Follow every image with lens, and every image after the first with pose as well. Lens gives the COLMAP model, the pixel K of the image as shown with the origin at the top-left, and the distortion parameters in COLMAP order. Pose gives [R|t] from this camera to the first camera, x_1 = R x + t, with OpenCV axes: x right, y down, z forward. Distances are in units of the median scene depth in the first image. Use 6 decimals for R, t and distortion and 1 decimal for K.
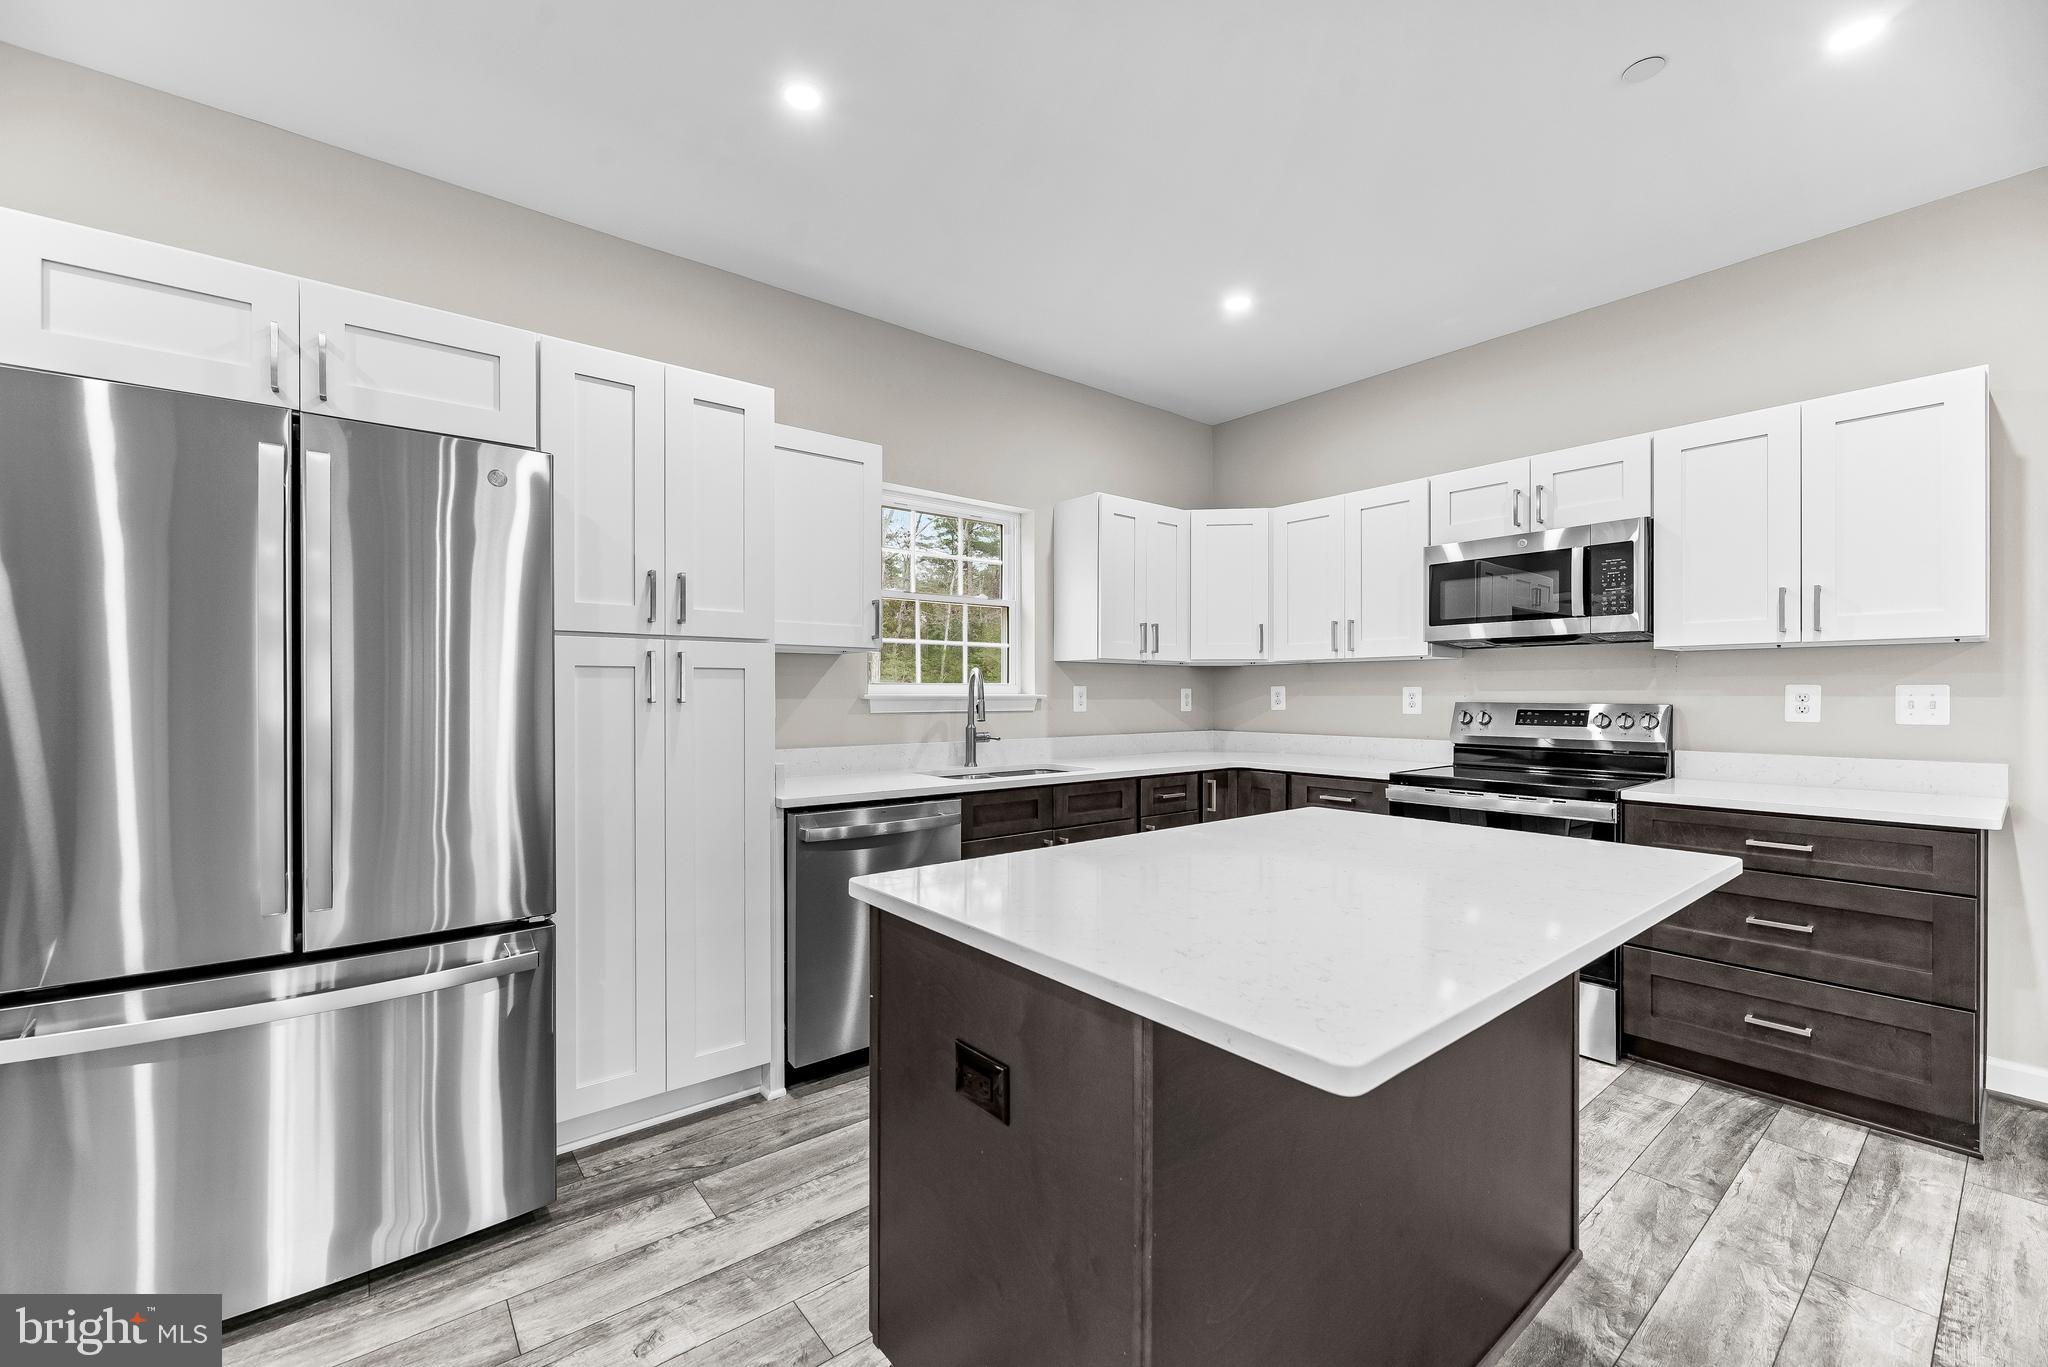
lens RADIAL K [[828.6, 0, 1013.4], [0, 828.6, 688.3], [0, 0, 1]] dist [-0.004324, 0.000192]
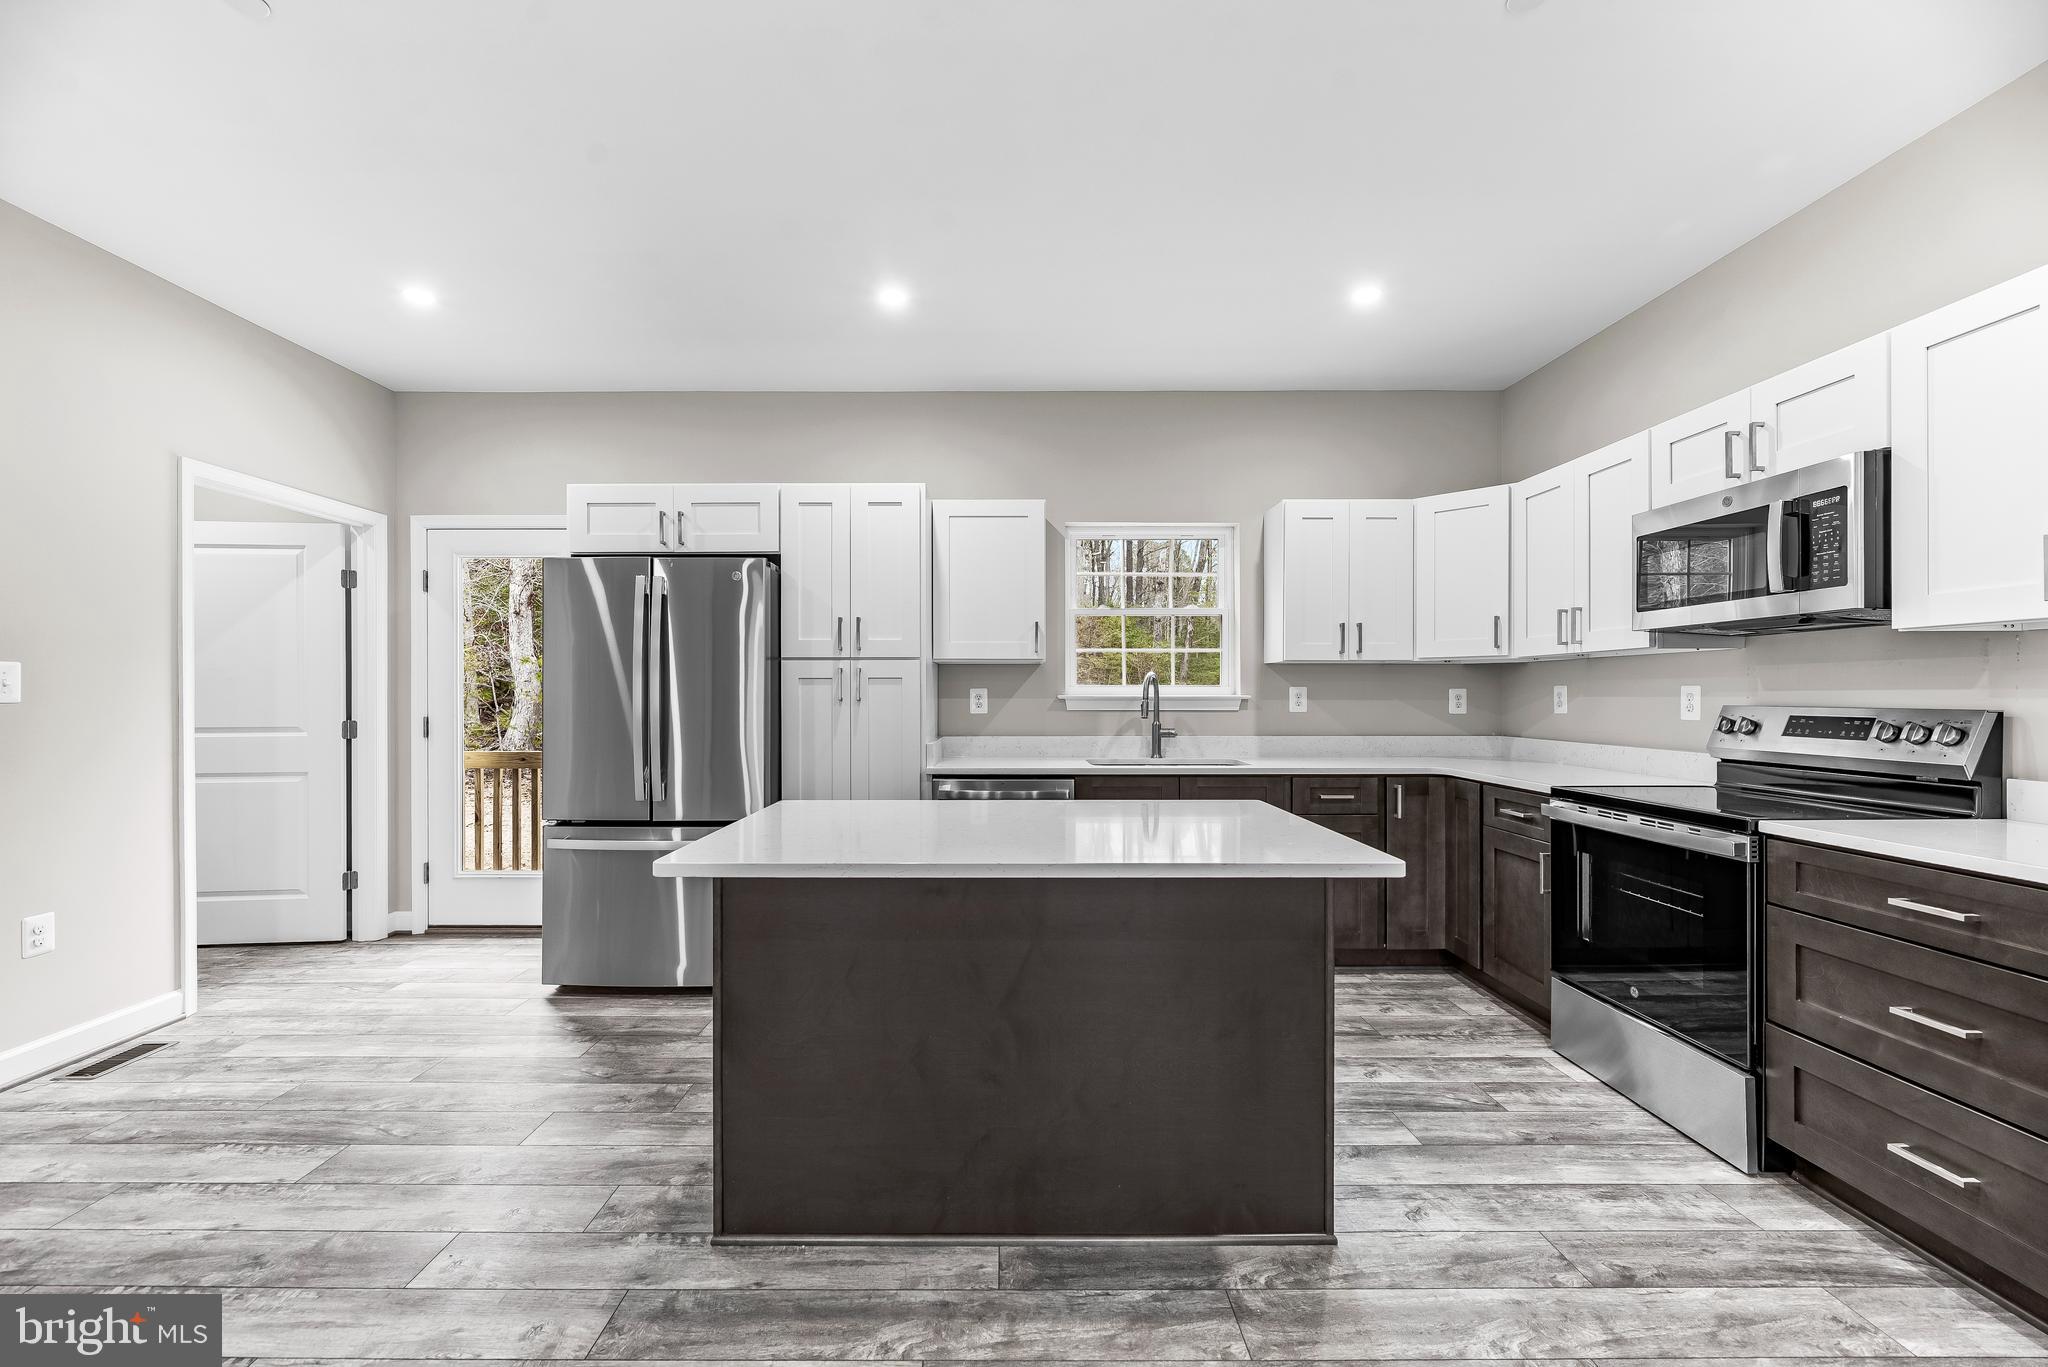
lens RADIAL K [[832.7, 0, 1004.1], [0, 832.7, 686.1], [0, 0, 1]] dist [-0.001621, -0.000296]
pose [[0.781838, -0.006241, -0.623451, 0.527780], [0.004423, 0.999980, -0.004464, -0.000900], [0.623466, 0.000733, 0.781850, -0.035254]]
